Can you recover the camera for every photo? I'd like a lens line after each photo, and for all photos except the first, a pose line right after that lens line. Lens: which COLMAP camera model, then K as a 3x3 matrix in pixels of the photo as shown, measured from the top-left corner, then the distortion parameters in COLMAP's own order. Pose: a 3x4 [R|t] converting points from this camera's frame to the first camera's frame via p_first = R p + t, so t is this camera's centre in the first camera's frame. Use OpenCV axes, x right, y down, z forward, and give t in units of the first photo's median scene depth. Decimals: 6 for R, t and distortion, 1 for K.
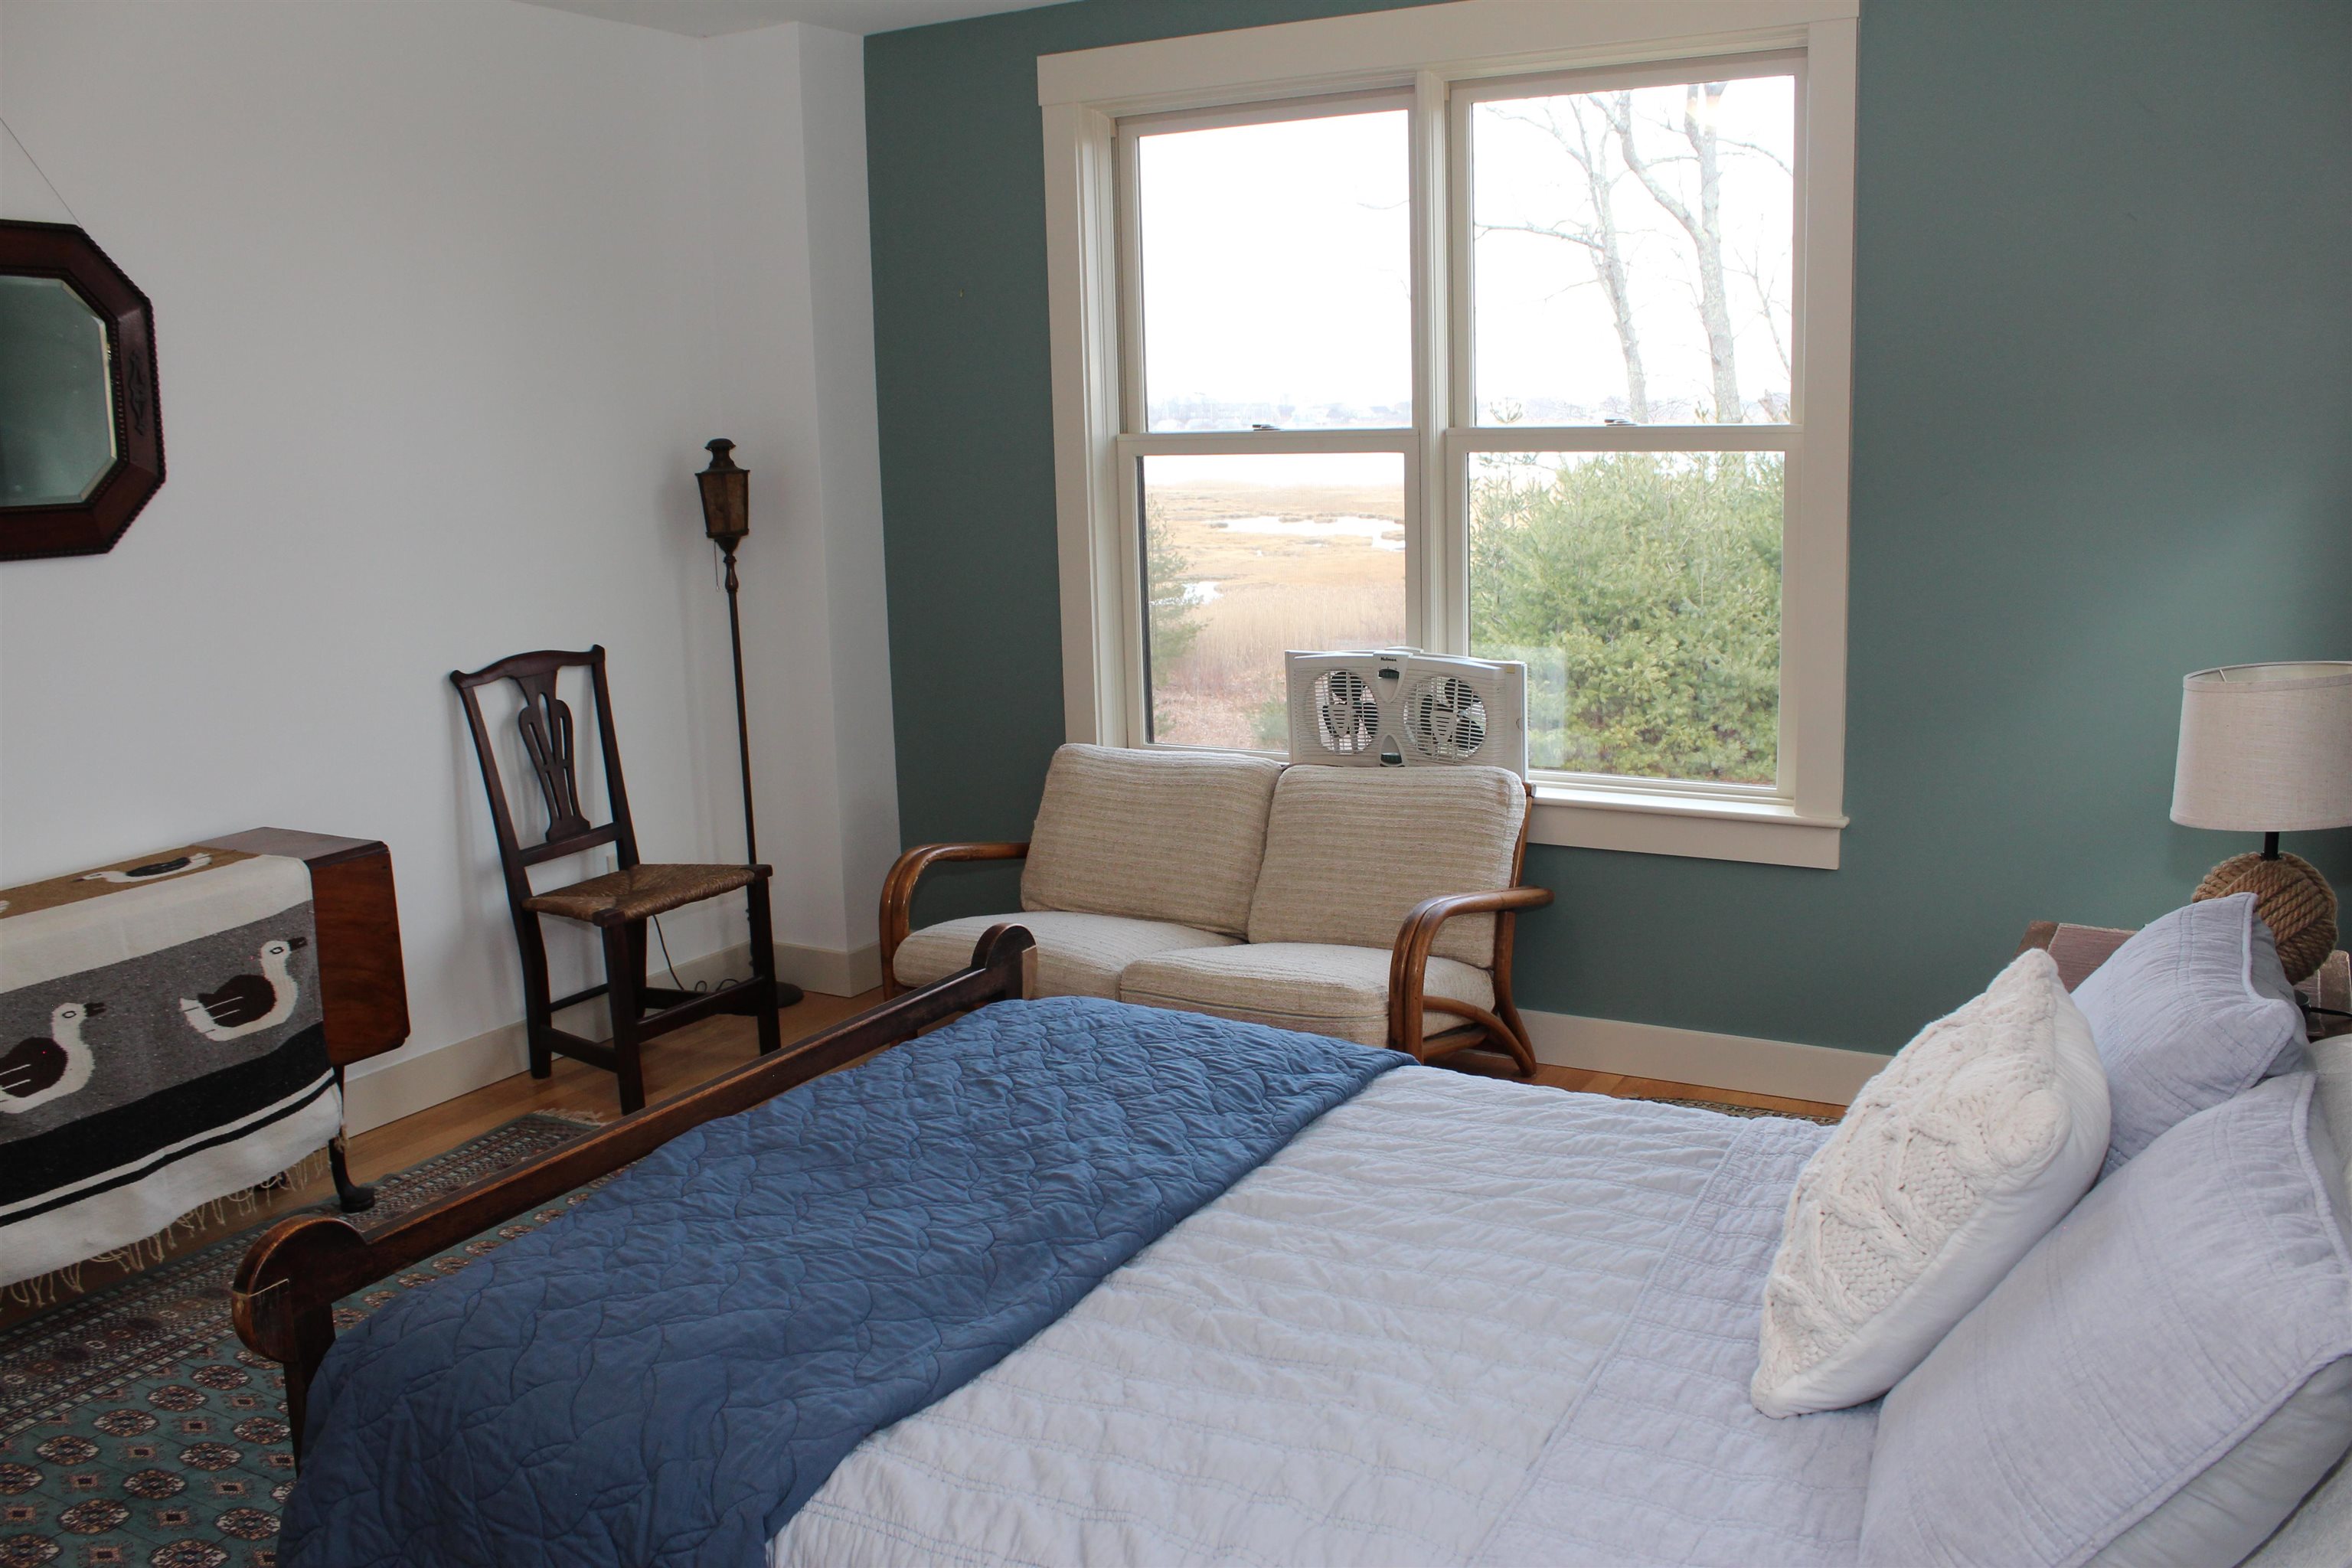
lens RADIAL K [[1969.0, 0, 1198.7], [0, 1969.0, 796.2], [0, 0, 1]] dist [-0.171335, 0.161795]
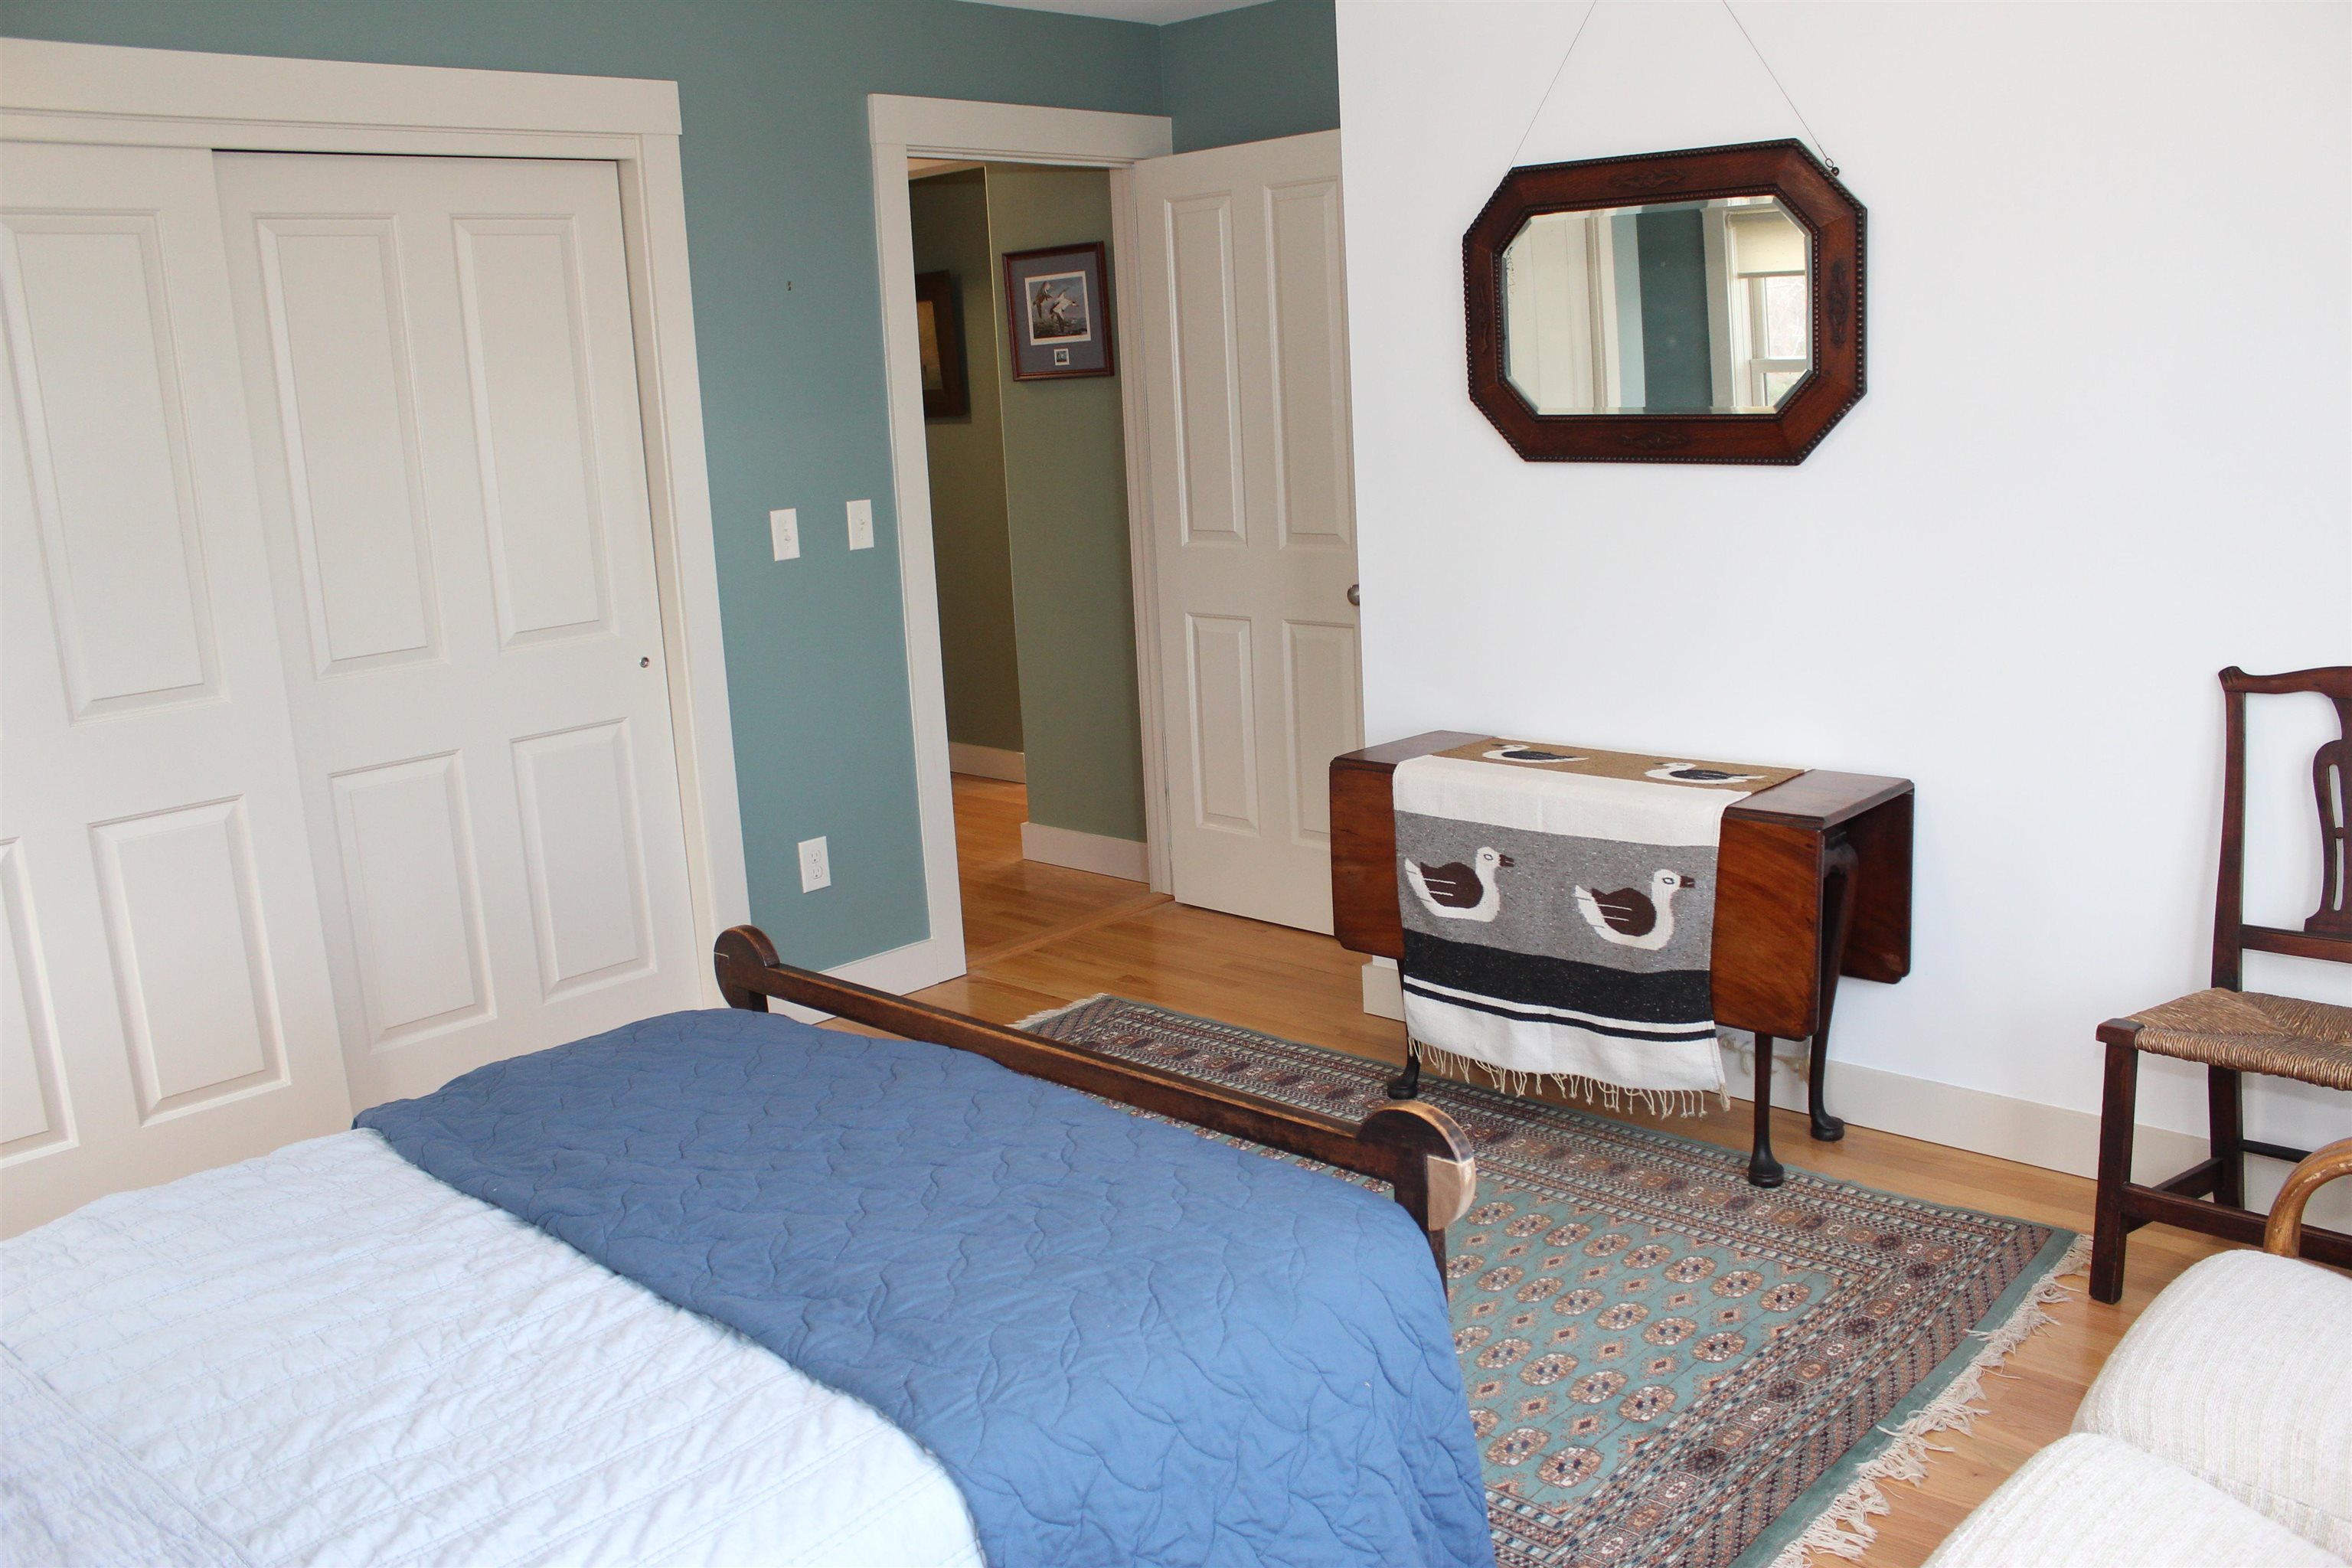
lens RADIAL K [[1969.0, 0, 1198.7], [0, 1969.0, 796.2], [0, 0, 1]] dist [-0.171335, 0.161795]
pose [[-0.248615, 0.242438, -0.937771, 0.528240], [-0.129395, 0.951178, 0.280208, -0.218051], [0.959921, 0.191006, -0.205107, 0.988385]]
